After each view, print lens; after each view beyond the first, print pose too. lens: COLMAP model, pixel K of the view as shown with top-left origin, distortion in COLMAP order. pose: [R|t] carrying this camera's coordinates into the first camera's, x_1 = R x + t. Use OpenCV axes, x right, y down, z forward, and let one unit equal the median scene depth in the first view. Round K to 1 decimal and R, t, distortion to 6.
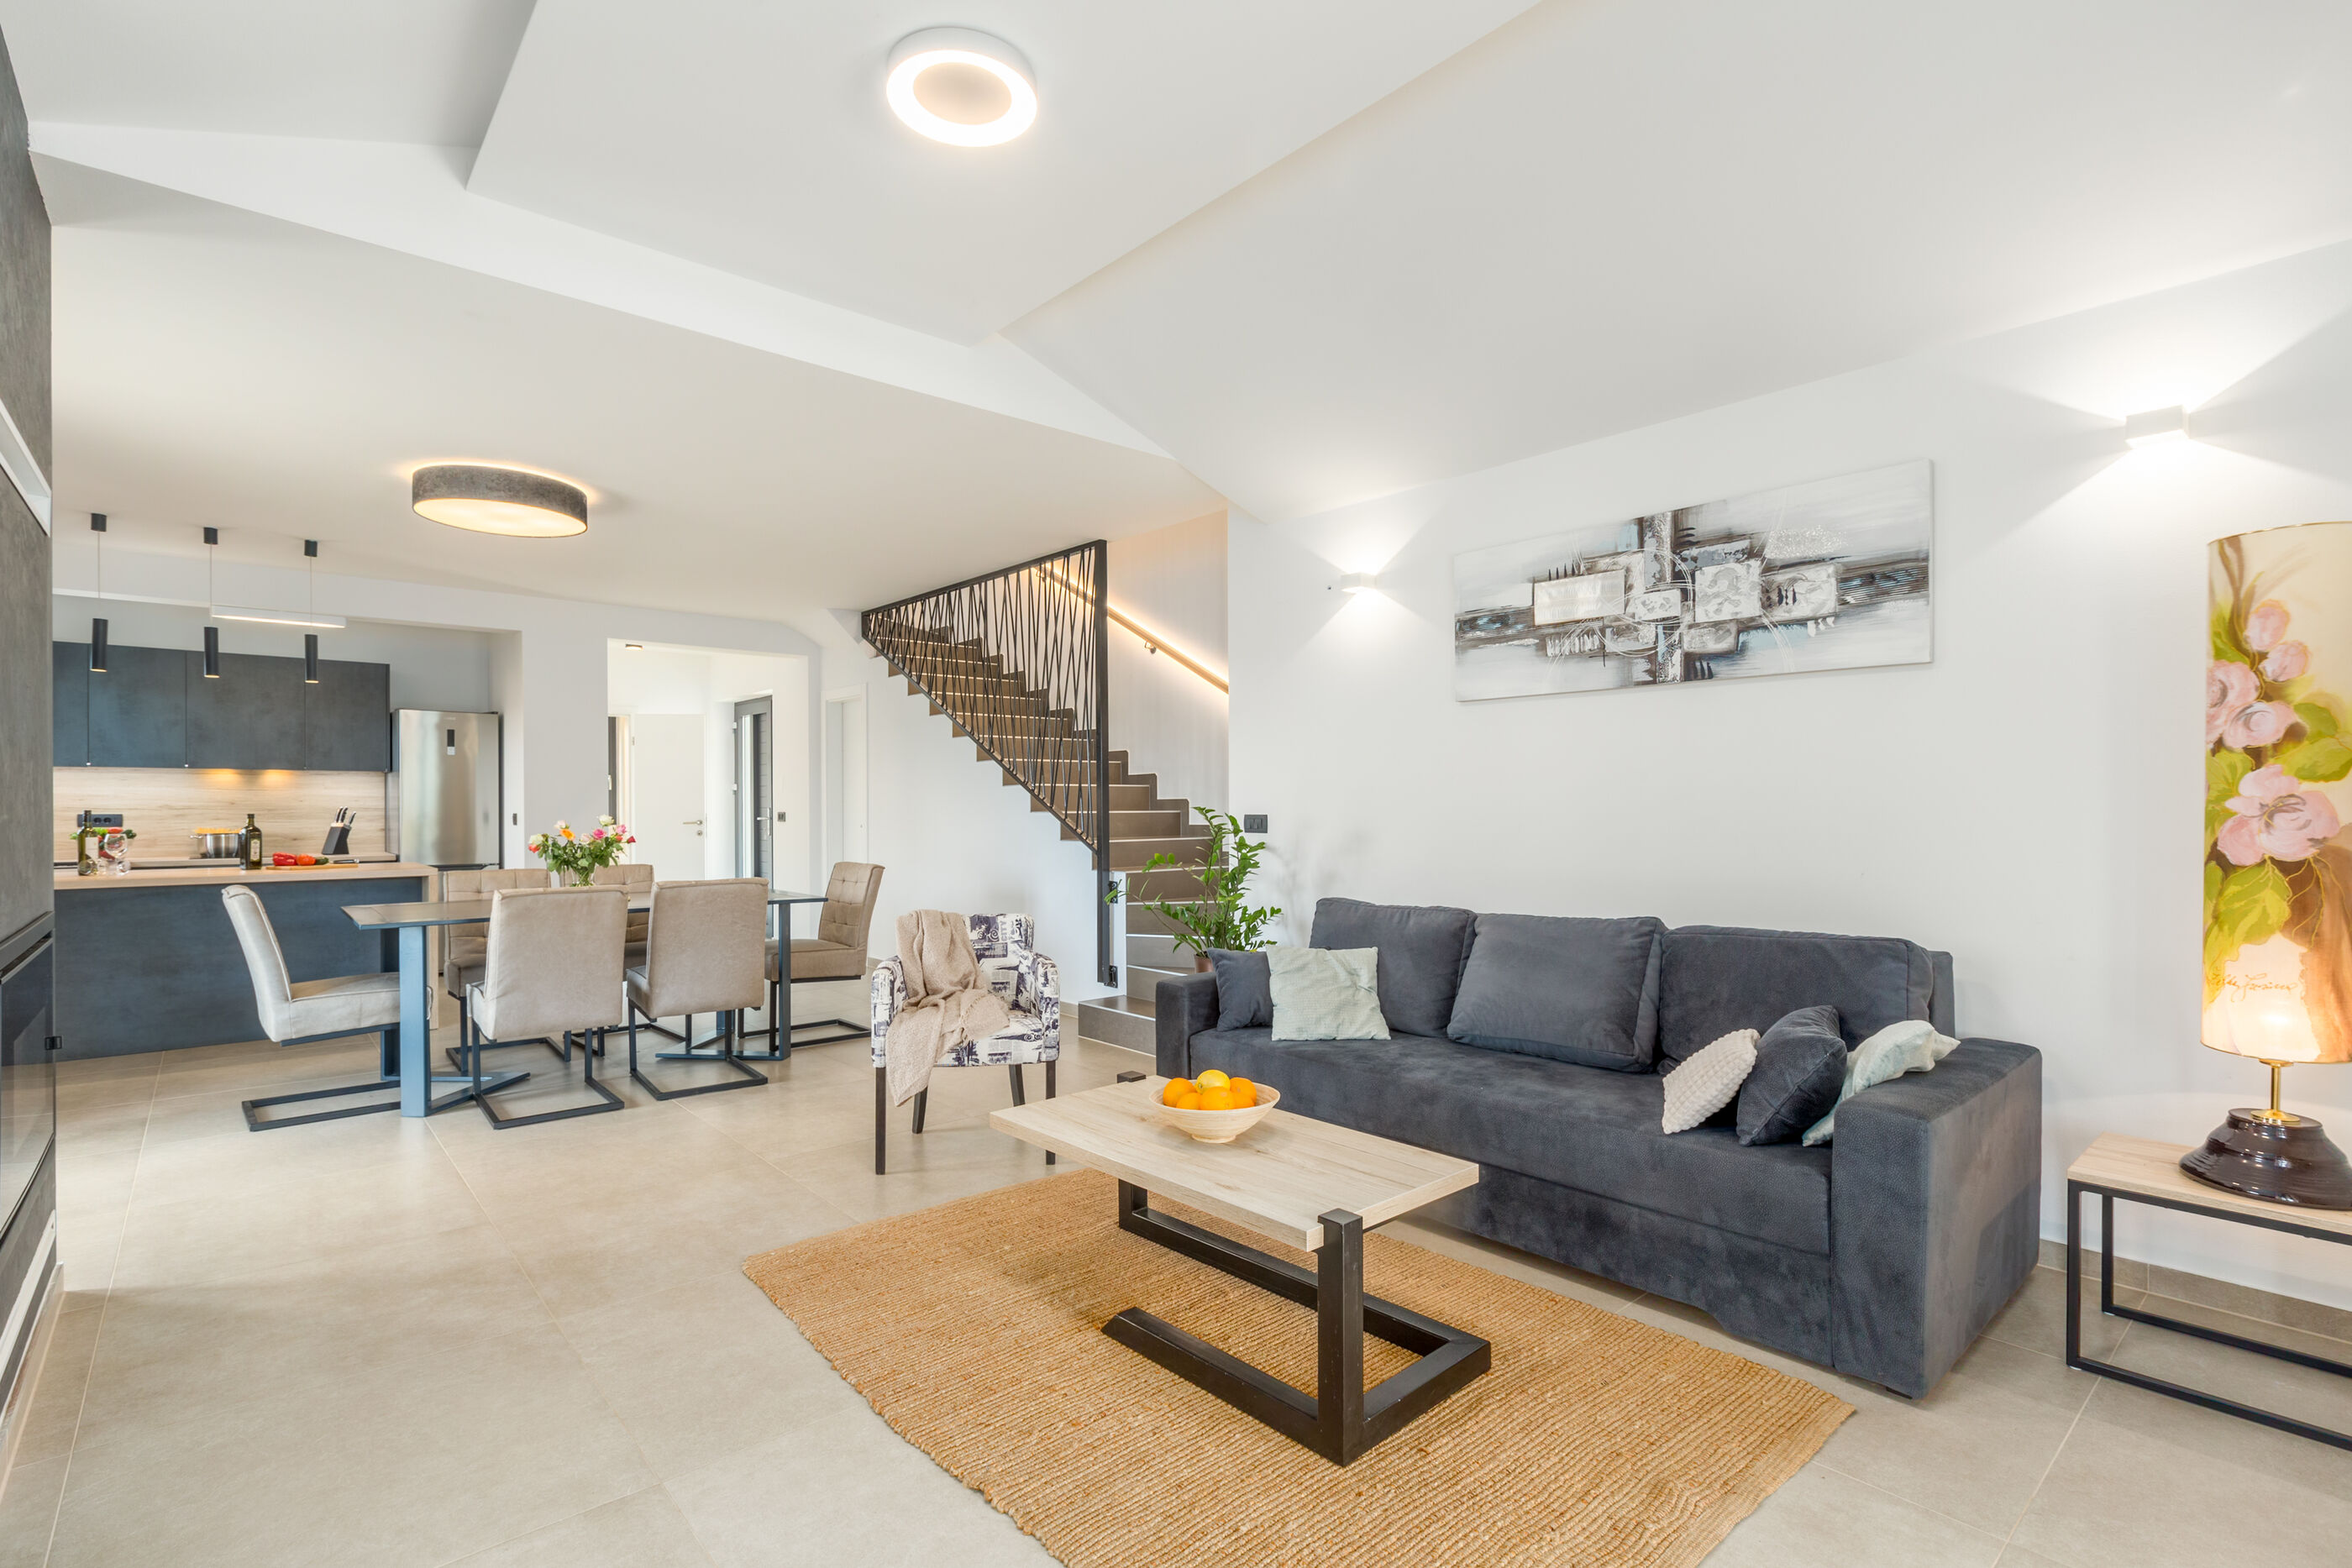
lens RADIAL K [[1088.9, 0, 1167.7], [0, 1088.9, 815.5], [0, 0, 1]] dist [-0.002069, 0.000362]
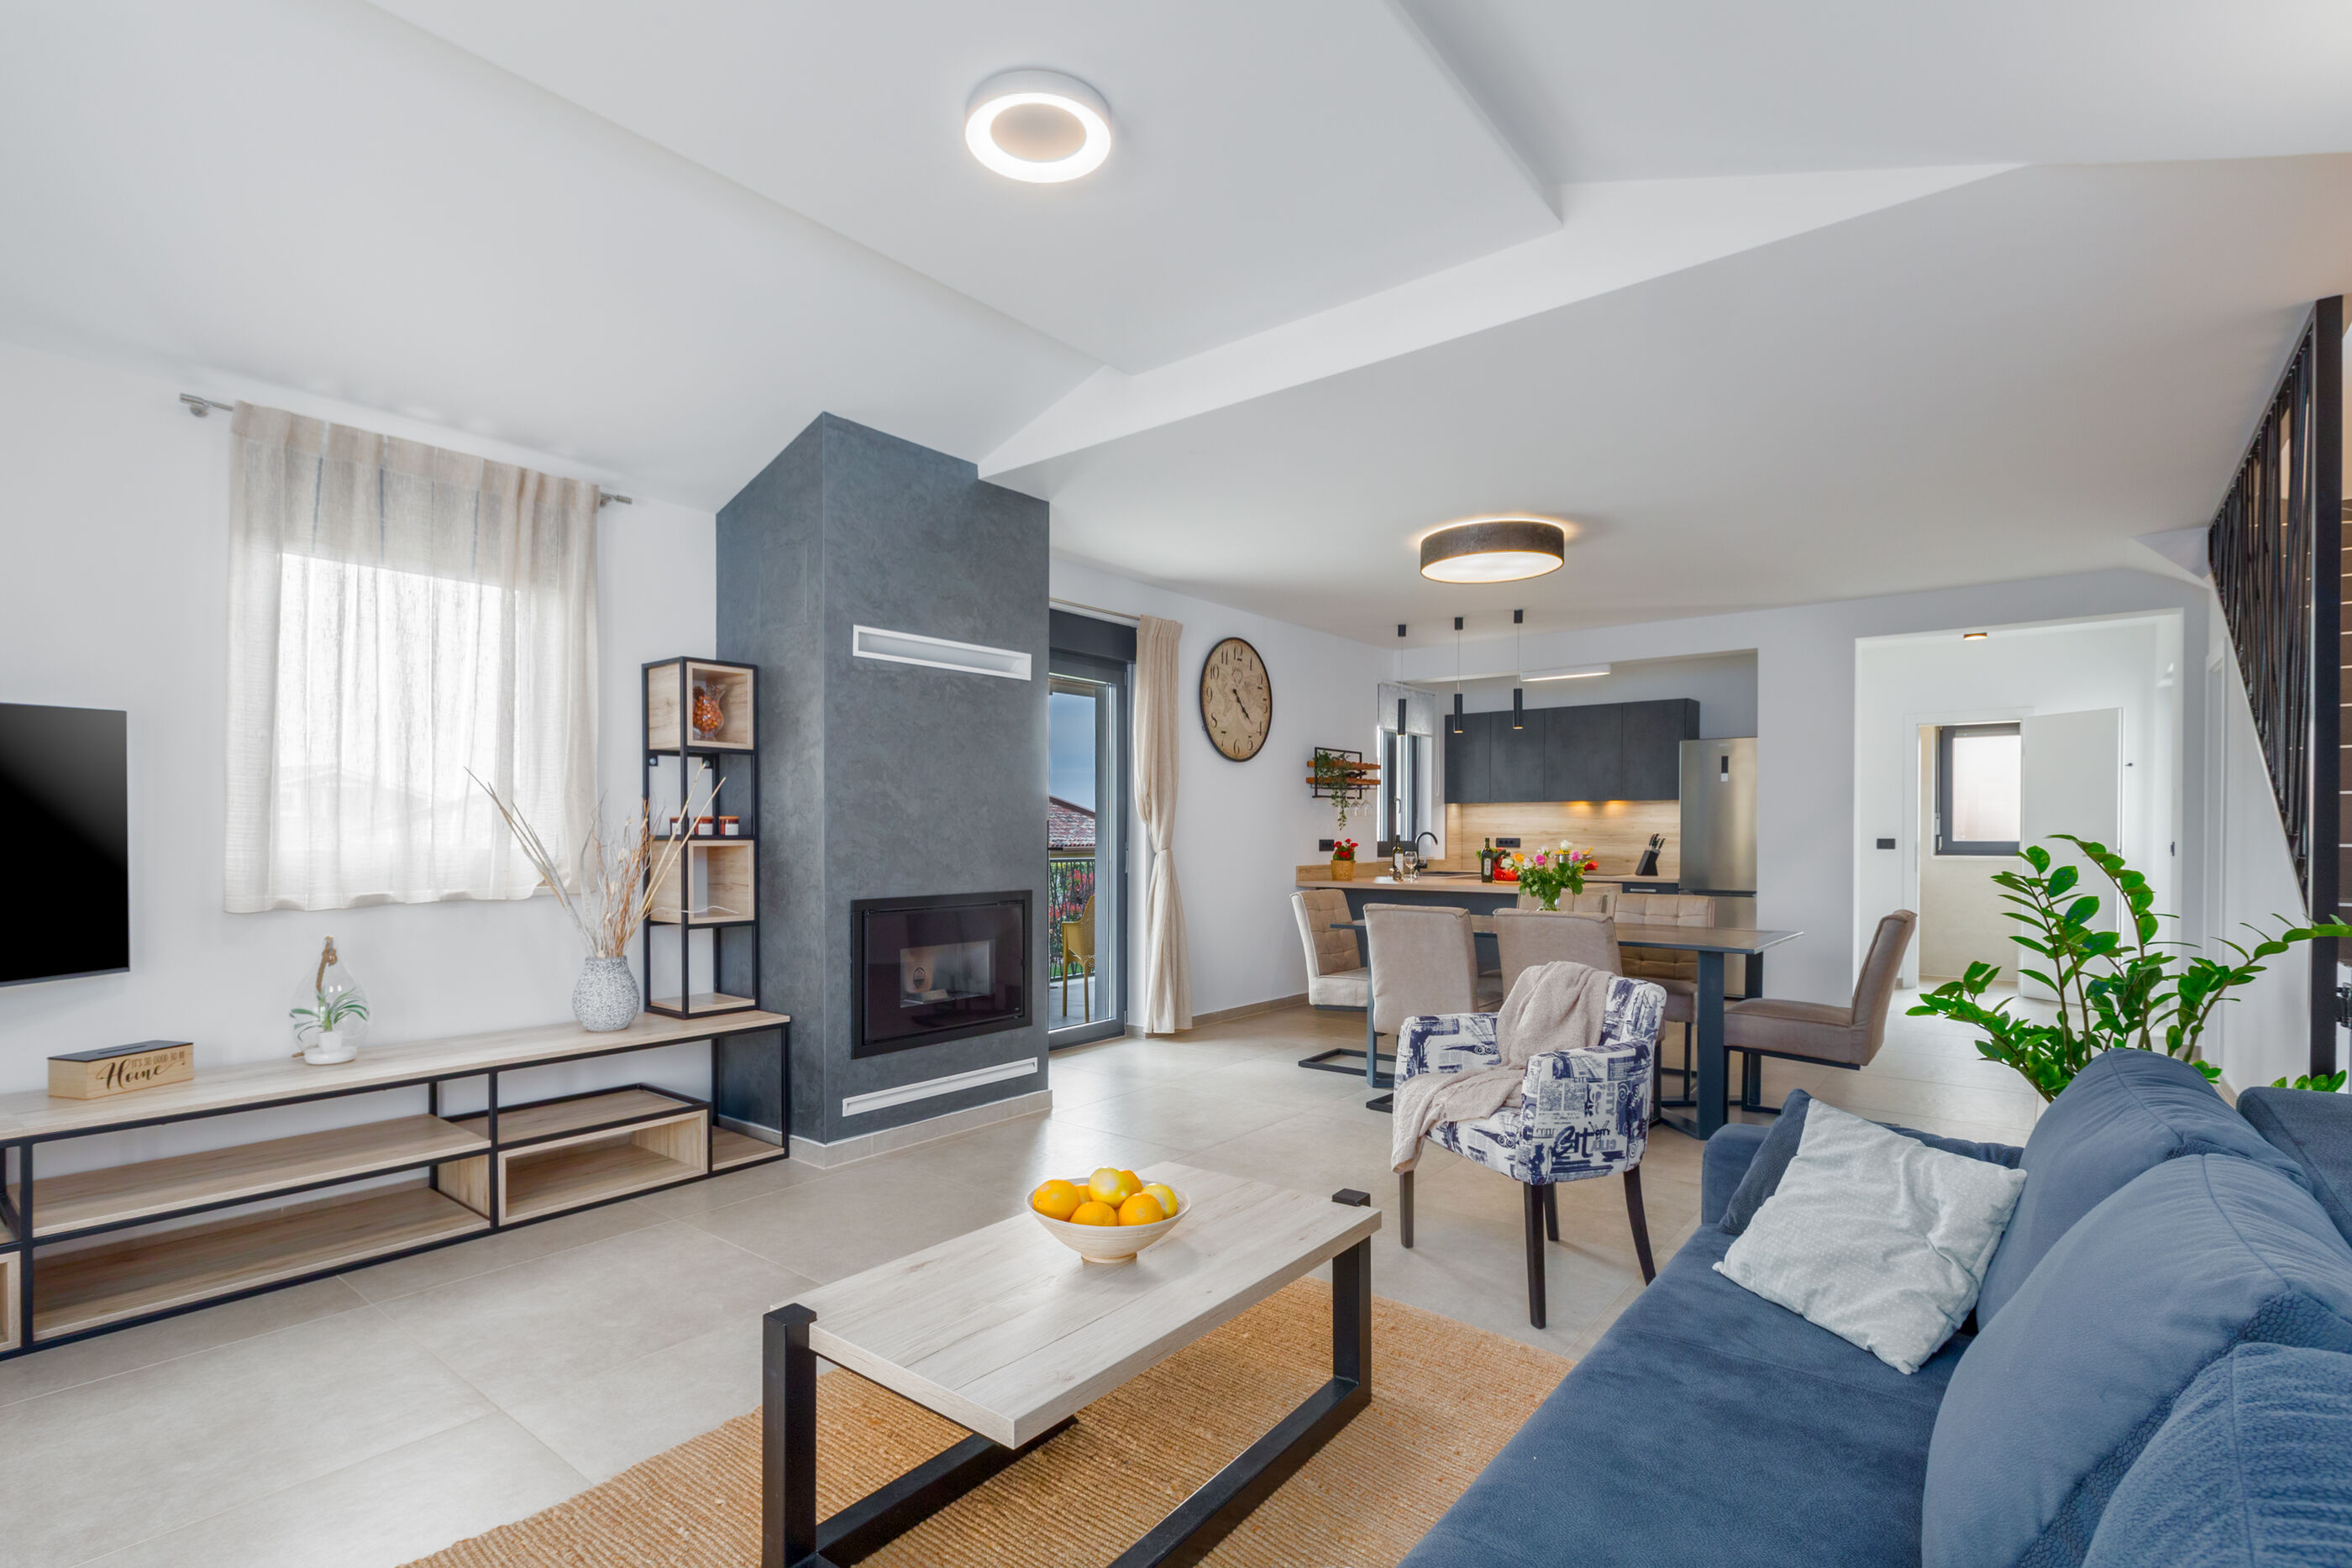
lens RADIAL K [[1118.3, 0, 1132.2], [0, 1118.3, 846.3], [0, 0, 1]] dist [-0.001685, 0.000415]
pose [[0.158030, 0.013393, -0.987344, 0.566746], [-0.010566, 0.999874, 0.011871, -0.004369], [0.987378, 0.008556, 0.158151, 0.604466]]
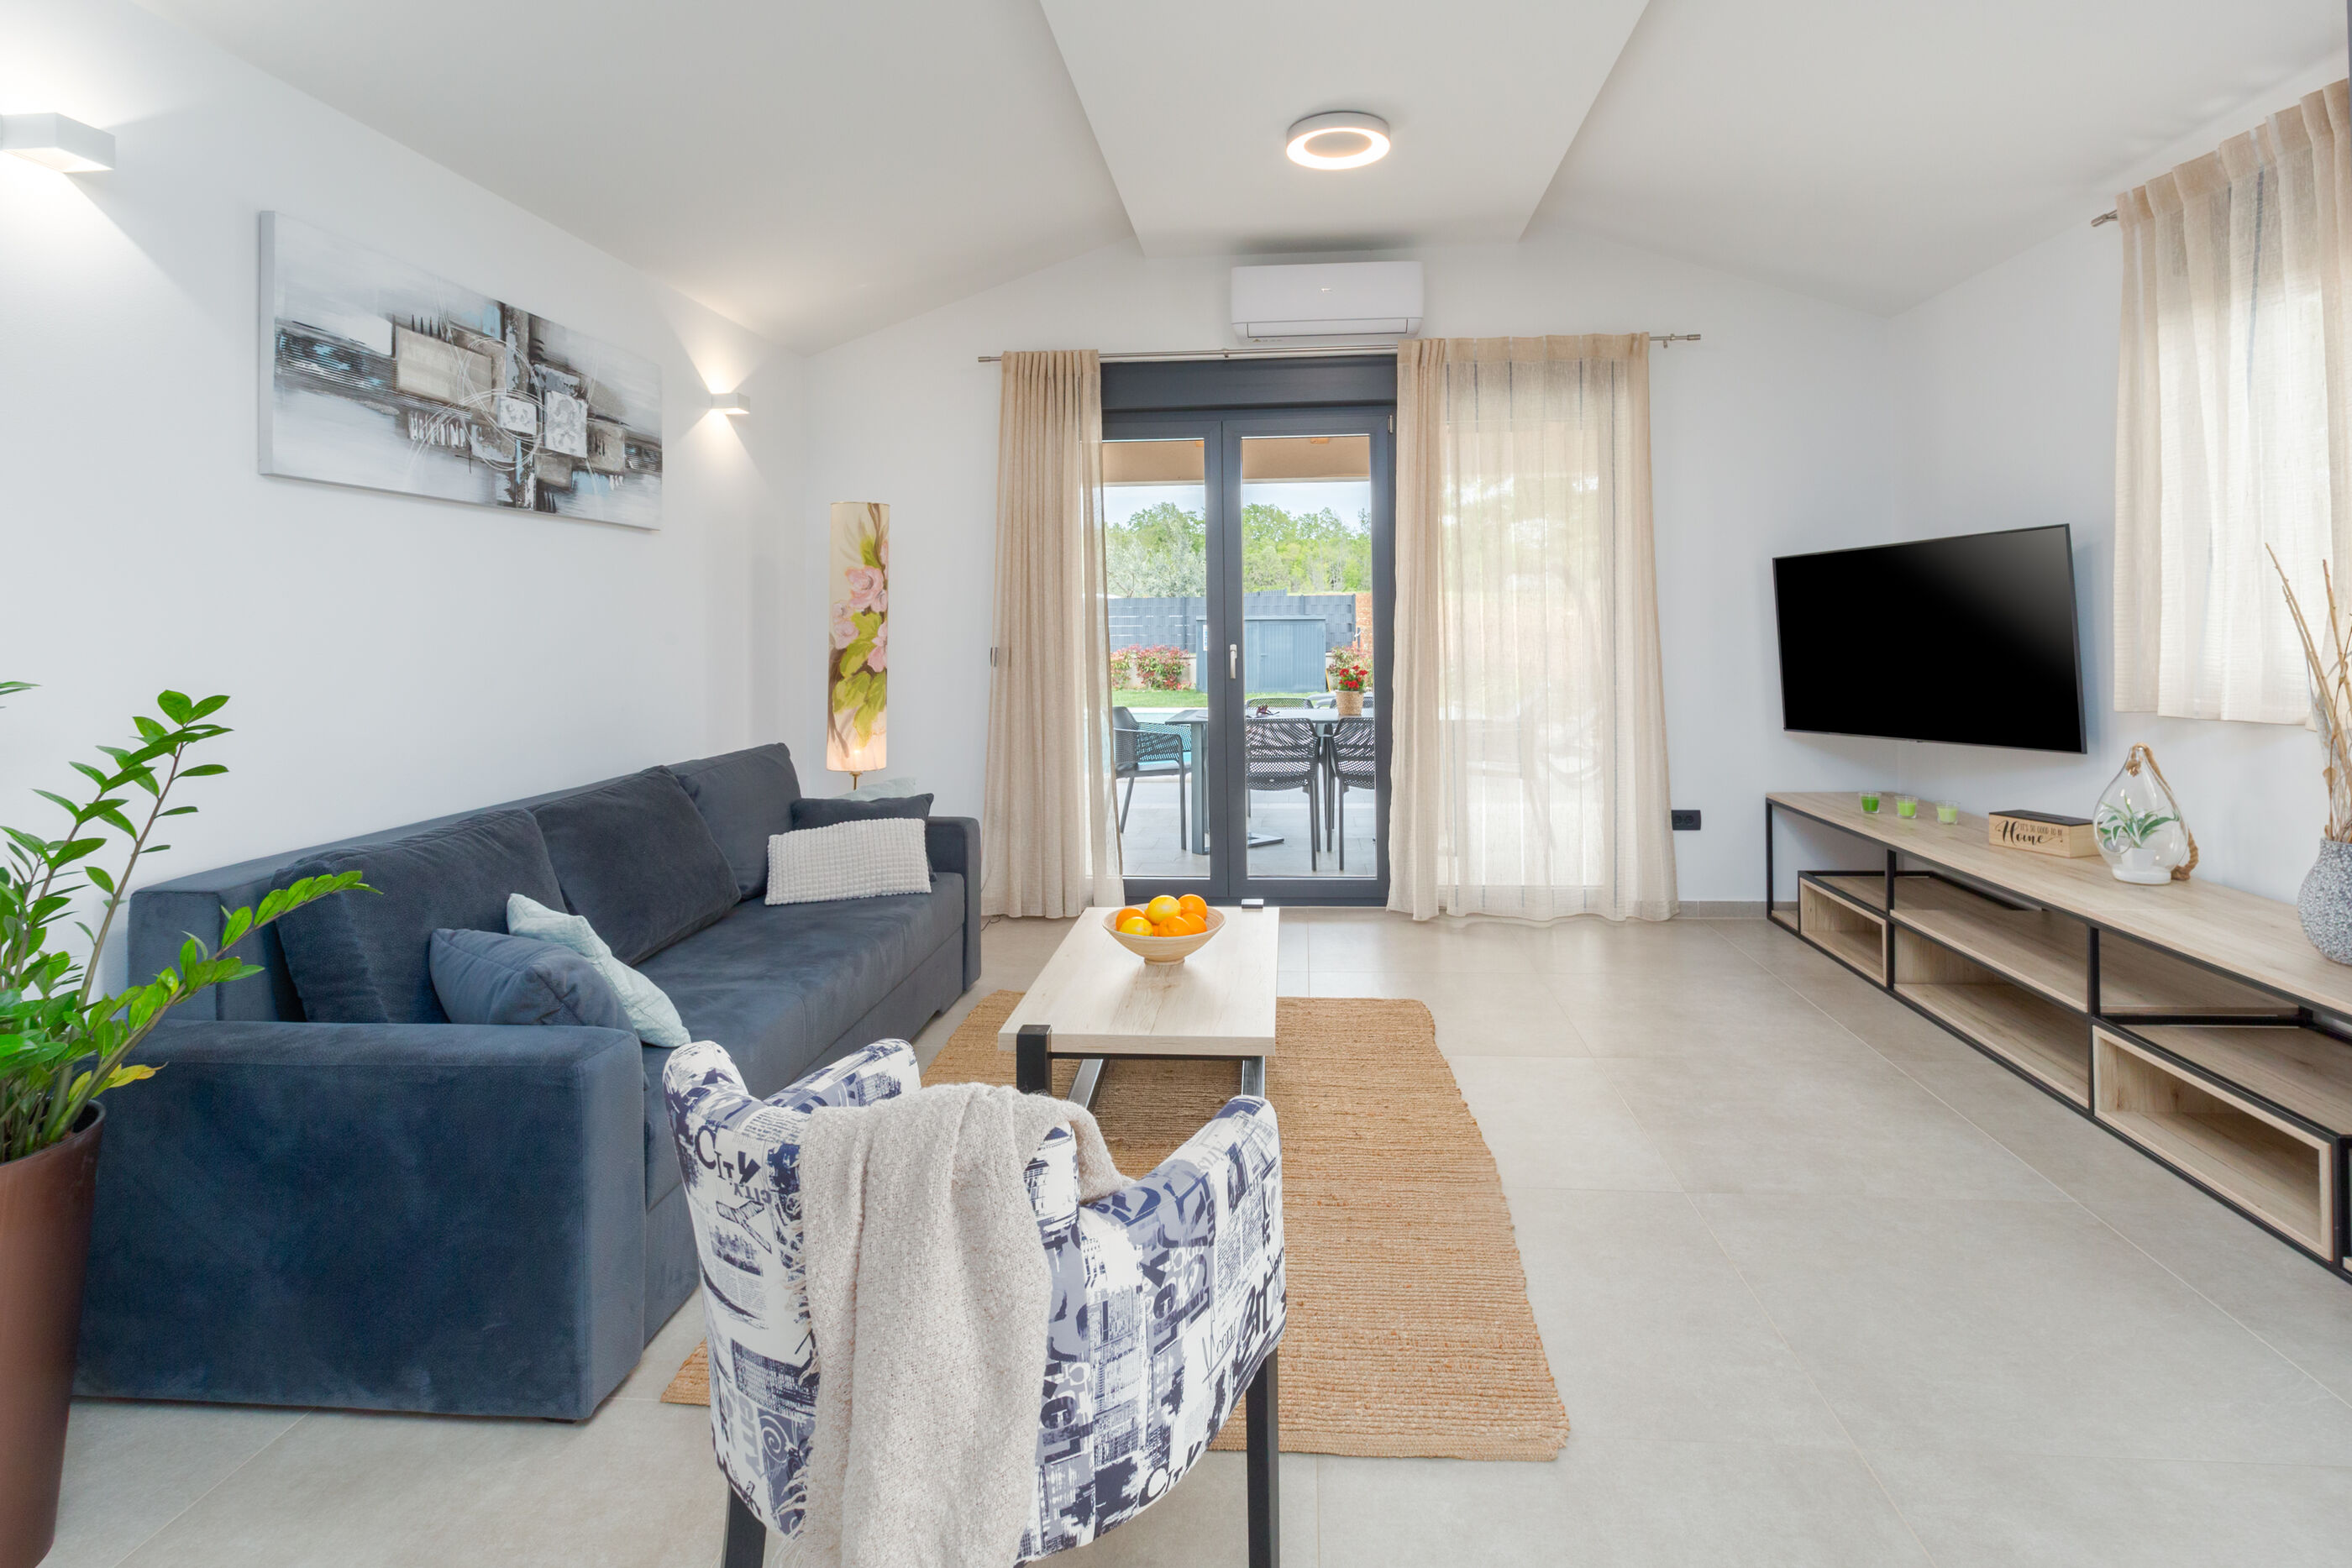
lens RADIAL K [[1168.1, 0, 1197.4], [0, 1168.1, 624.3], [0, 0, 1]] dist [-0.006821, -0.000437]
pose [[-0.692909, 0.009585, 0.720961, -0.543485], [0.020948, 0.999757, 0.006841, -0.024317], [-0.720720, 0.019843, -0.692942, 1.191041]]
